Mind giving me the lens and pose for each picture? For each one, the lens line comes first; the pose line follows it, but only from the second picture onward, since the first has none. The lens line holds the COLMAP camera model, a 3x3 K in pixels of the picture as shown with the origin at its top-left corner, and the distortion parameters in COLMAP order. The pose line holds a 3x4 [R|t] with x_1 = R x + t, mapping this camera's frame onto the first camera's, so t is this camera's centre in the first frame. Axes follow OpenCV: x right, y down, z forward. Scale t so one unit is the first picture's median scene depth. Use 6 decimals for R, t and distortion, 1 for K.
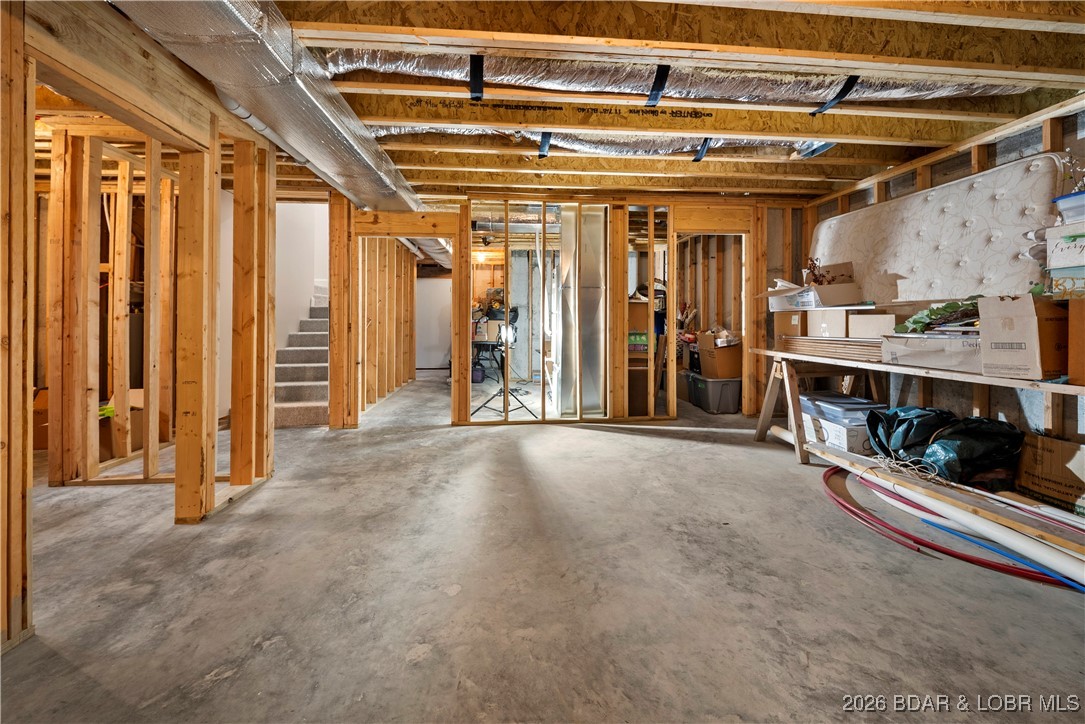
lens RADIAL K [[397.3, 0, 542.9], [0, 397.3, 319.1], [0, 0, 1]] dist [0.000544, -0.003482]
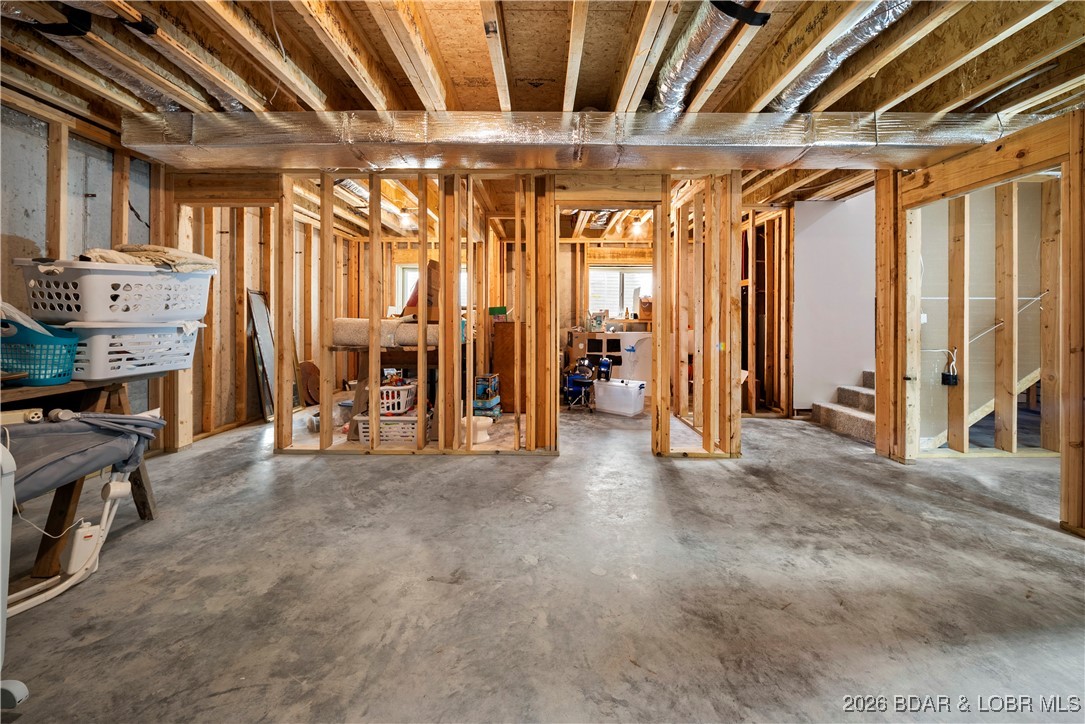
lens RADIAL K [[393.9, 0, 539.7], [0, 393.9, 313.6], [0, 0, 1]] dist [0.011142, -0.009738]
pose [[-0.096819, -0.008941, -0.995262, 0.550994], [-0.006415, 0.999944, -0.008359, -0.001907], [0.995281, 0.005575, -0.096871, 0.604217]]
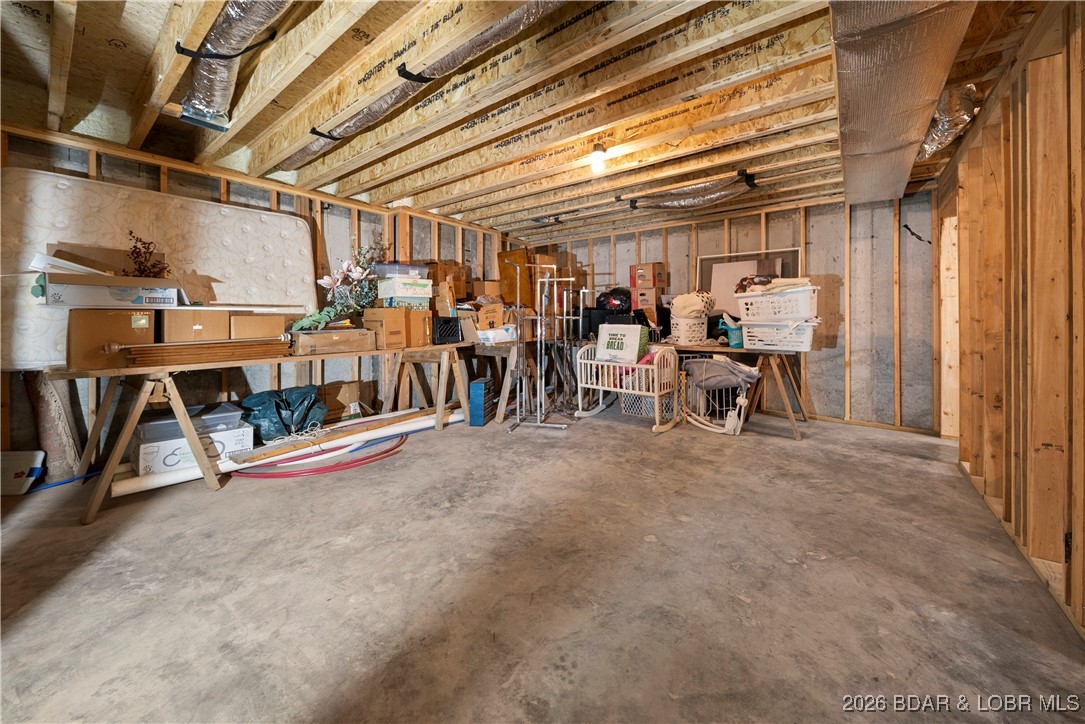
lens RADIAL K [[397.3, 0, 542.9], [0, 397.3, 319.1], [0, 0, 1]] dist [0.000544, -0.003482]
pose [[-0.732758, 0.001072, 0.680488, -0.526908], [0.003994, 0.999988, 0.002725, -0.002160], [-0.680477, 0.004714, -0.732754, 1.365848]]
